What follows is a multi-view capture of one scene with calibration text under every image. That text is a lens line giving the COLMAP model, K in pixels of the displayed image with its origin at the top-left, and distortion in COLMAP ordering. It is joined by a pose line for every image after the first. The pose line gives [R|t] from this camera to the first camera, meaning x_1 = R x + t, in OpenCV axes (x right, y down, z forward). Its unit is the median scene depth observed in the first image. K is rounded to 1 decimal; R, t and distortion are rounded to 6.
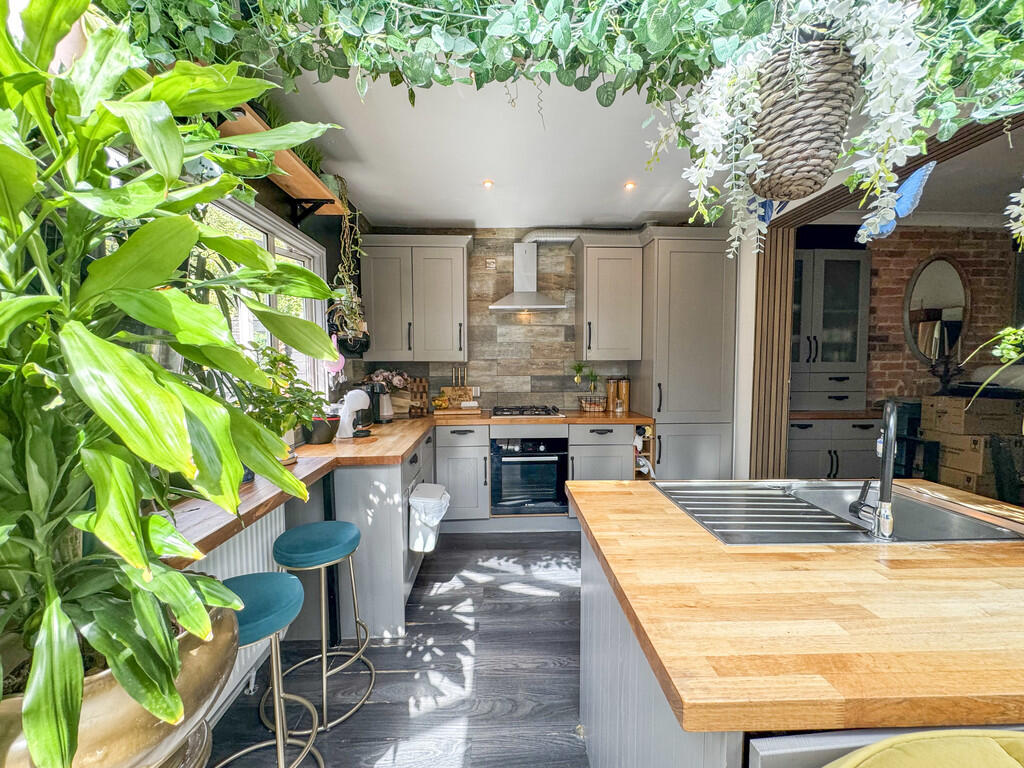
lens RADIAL K [[414.8, 0, 512.0], [0, 414.8, 384.0], [0, 0, 1]] dist [-0.002856, -0.000030]
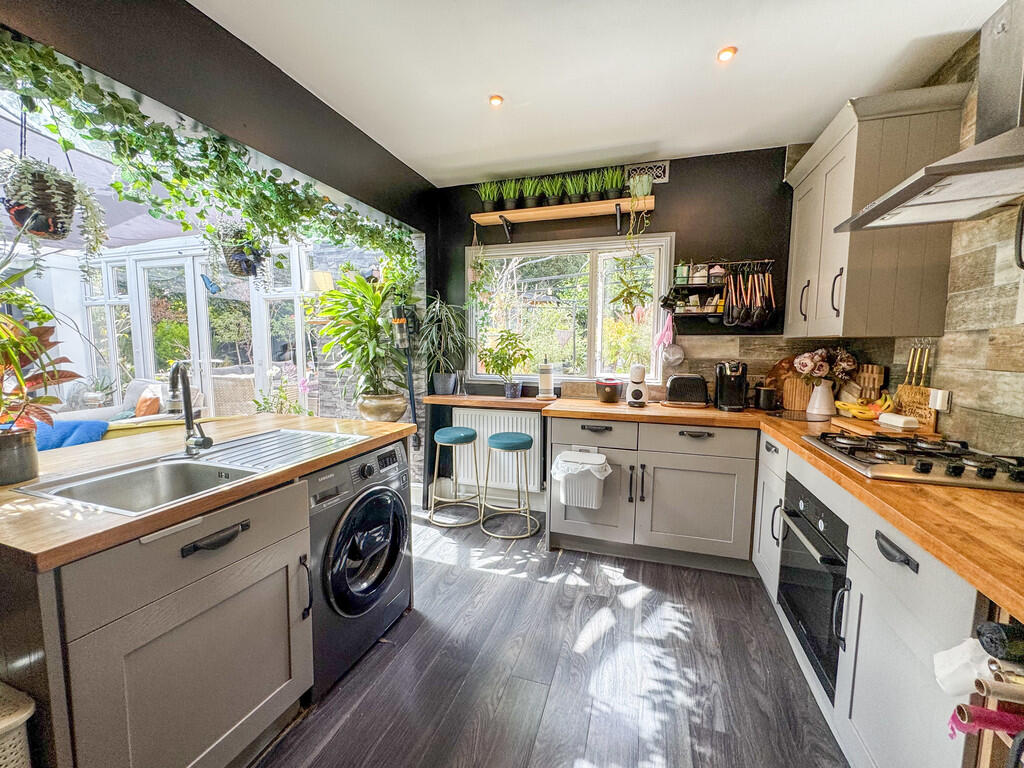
lens RADIAL K [[414.8, 0, 512.0], [0, 414.8, 384.0], [0, 0, 1]] dist [-0.002856, -0.000030]
pose [[-0.347949, 0.087461, -0.933425, 0.540100], [-0.059029, 0.991620, 0.114918, -0.026344], [0.935653, 0.095085, -0.339871, 0.744301]]
